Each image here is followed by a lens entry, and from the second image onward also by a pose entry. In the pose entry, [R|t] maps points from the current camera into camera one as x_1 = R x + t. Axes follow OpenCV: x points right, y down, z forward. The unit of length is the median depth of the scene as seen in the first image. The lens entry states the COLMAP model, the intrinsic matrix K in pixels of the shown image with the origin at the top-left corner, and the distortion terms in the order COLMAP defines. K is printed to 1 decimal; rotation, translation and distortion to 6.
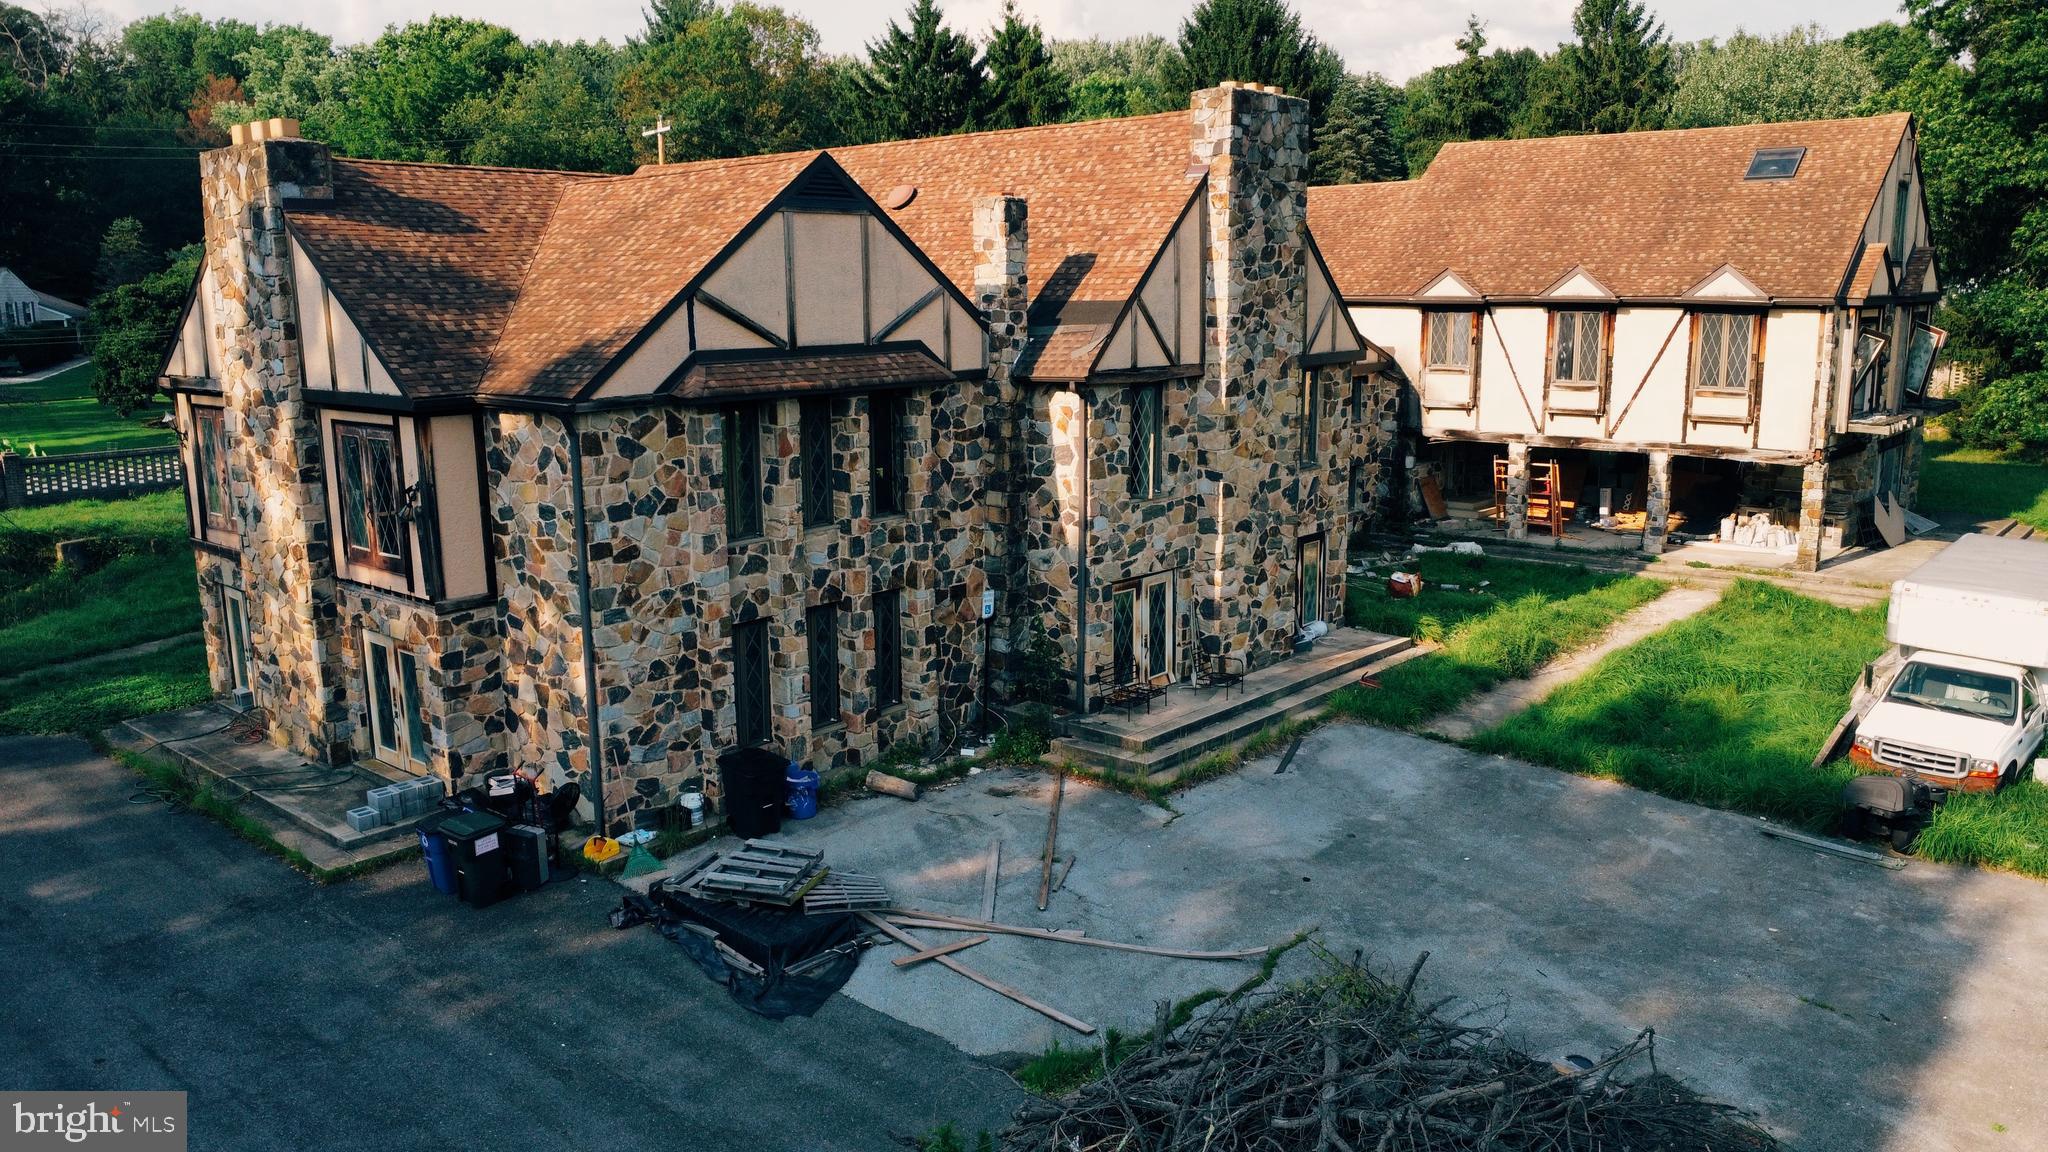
lens RADIAL K [[1477.7, 0, 1022.4], [0, 1477.7, 574.7], [0, 0, 1]] dist [-0.020885, -0.022281]
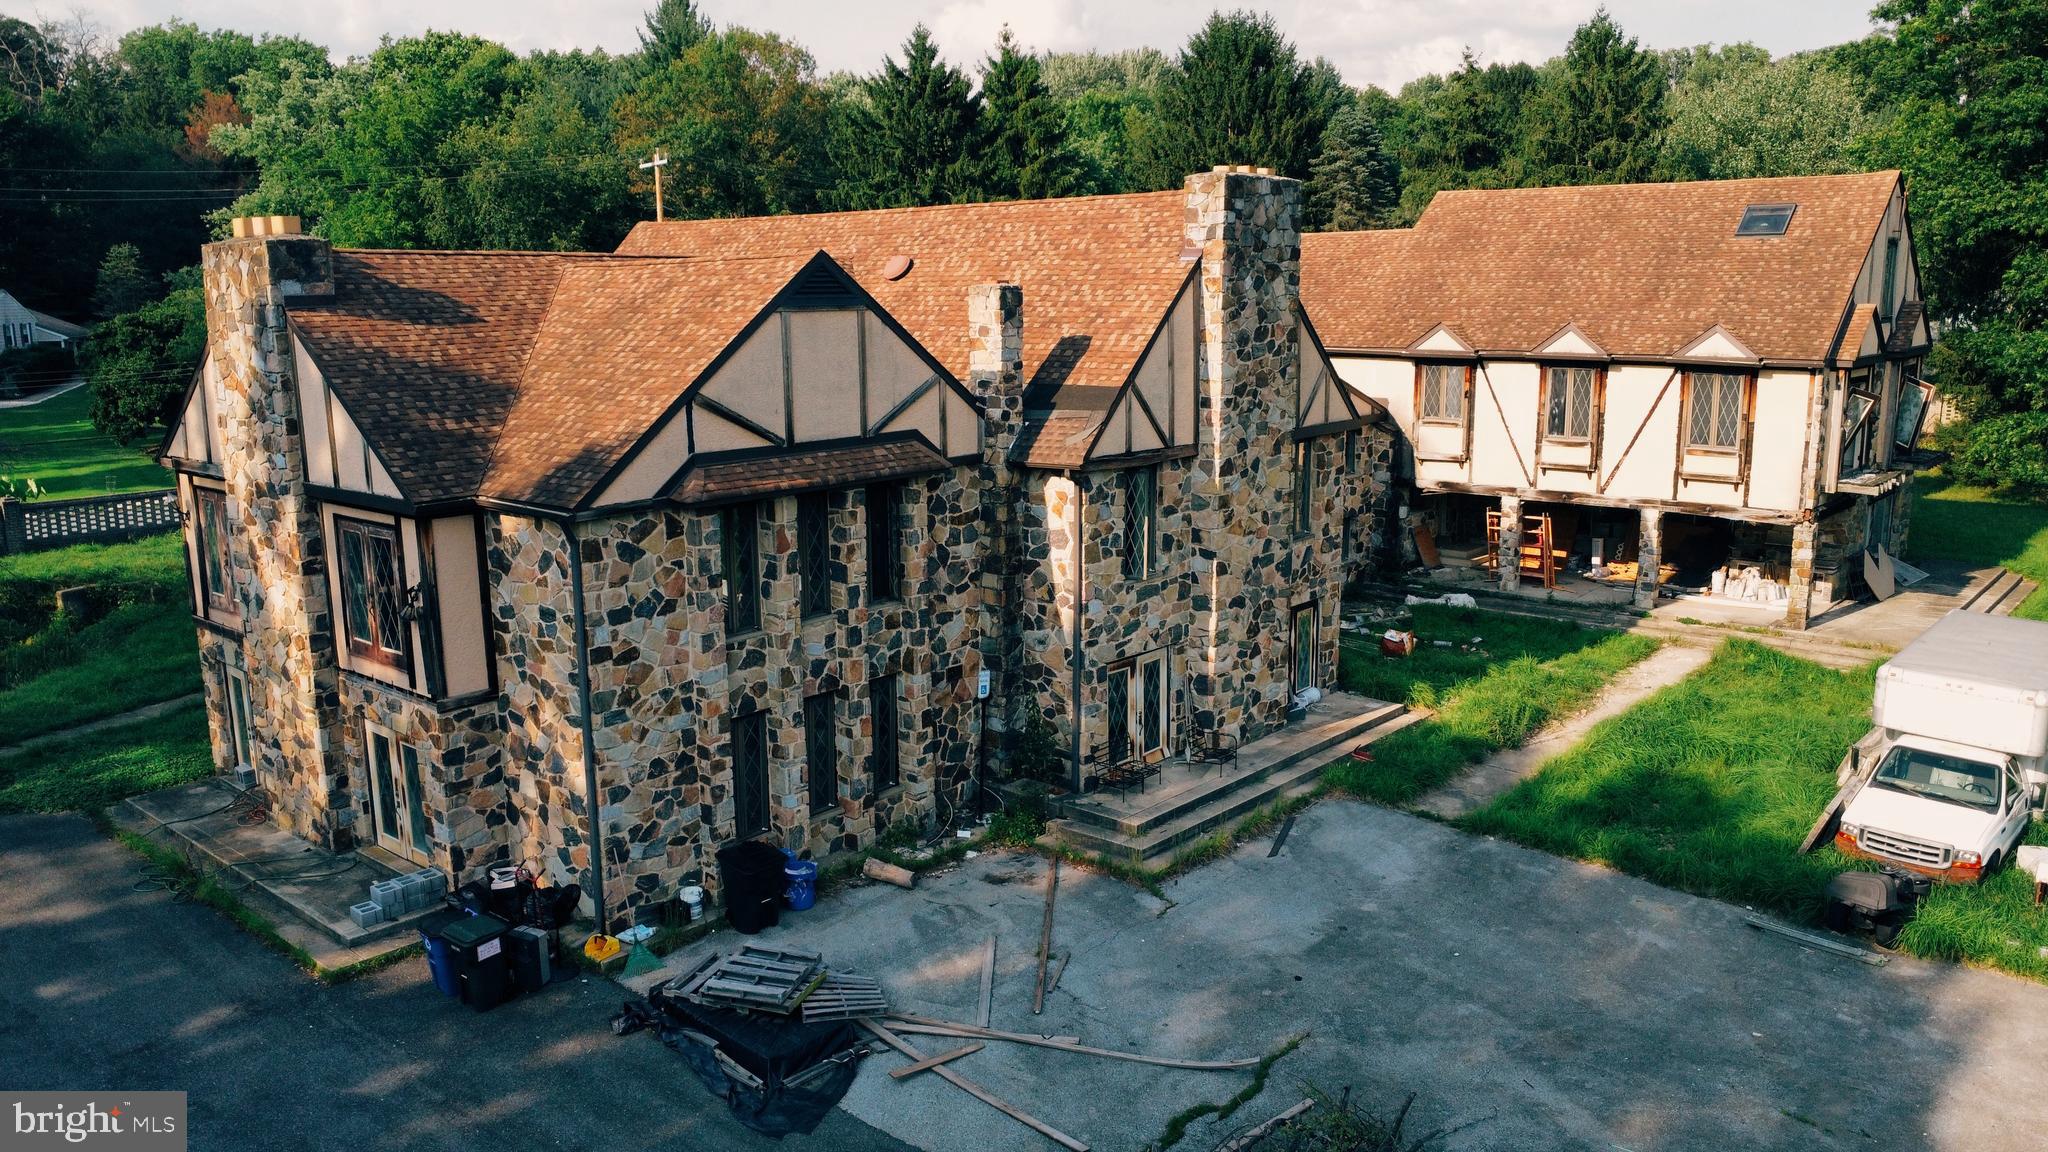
lens RADIAL K [[1477.7, 0, 1022.1], [0, 1477.7, 573.3], [0, 0, 1]] dist [-0.020885, -0.022281]
pose [[0.999998, -0.000932, 0.001991, 0.000953], [0.000932, 1.000000, -0.000098, -0.058677], [-0.001991, 0.000100, 0.999998, -0.010109]]
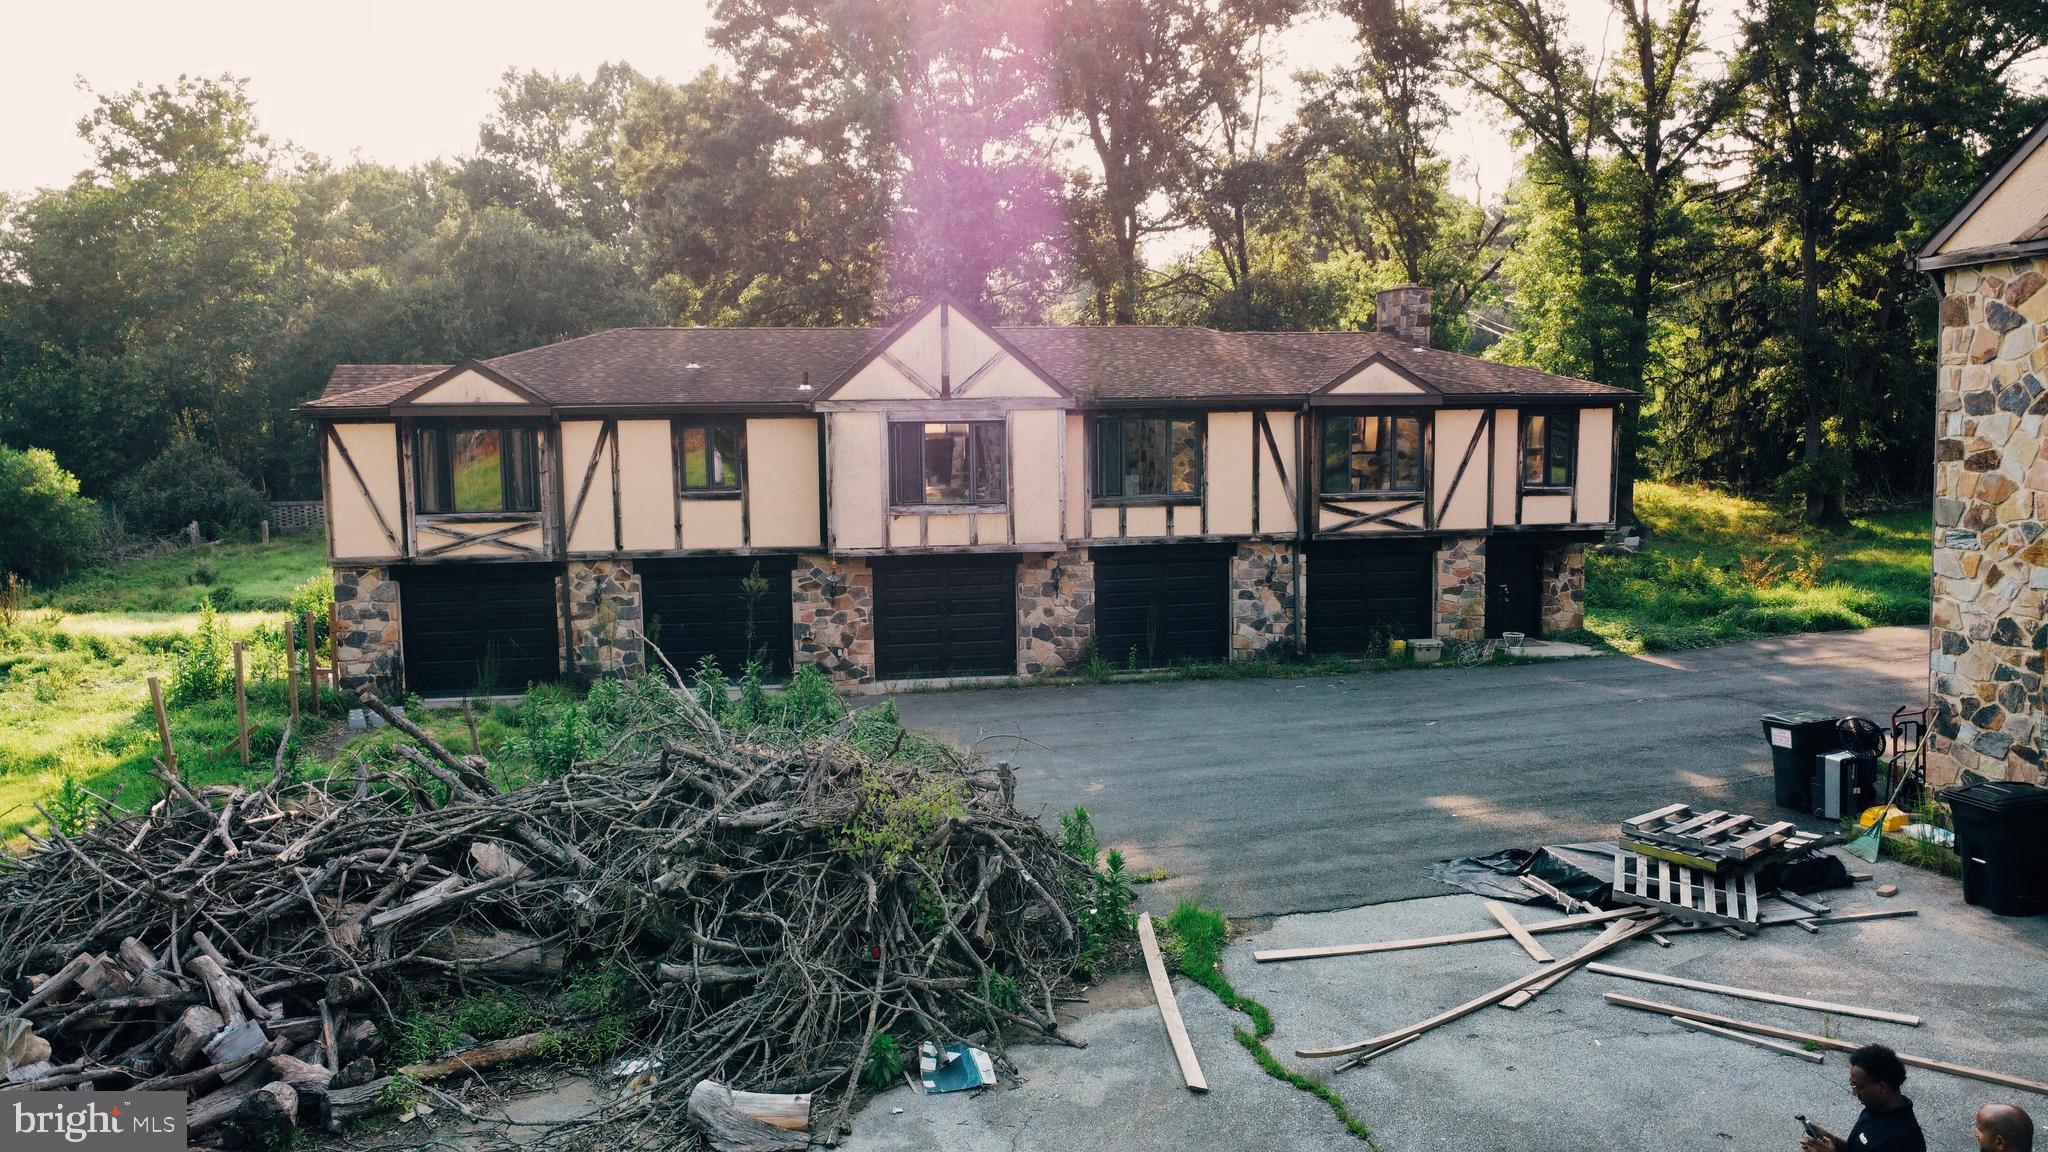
lens RADIAL K [[1477.7, 0, 1025.8], [0, 1477.7, 573.8], [0, 0, 1]] dist [-0.020885, -0.022281]
pose [[-0.592803, 0.104527, -0.798535, 0.513682], [-0.131362, 0.965712, 0.223929, -0.050407], [0.794562, 0.237643, -0.558746, 0.866787]]
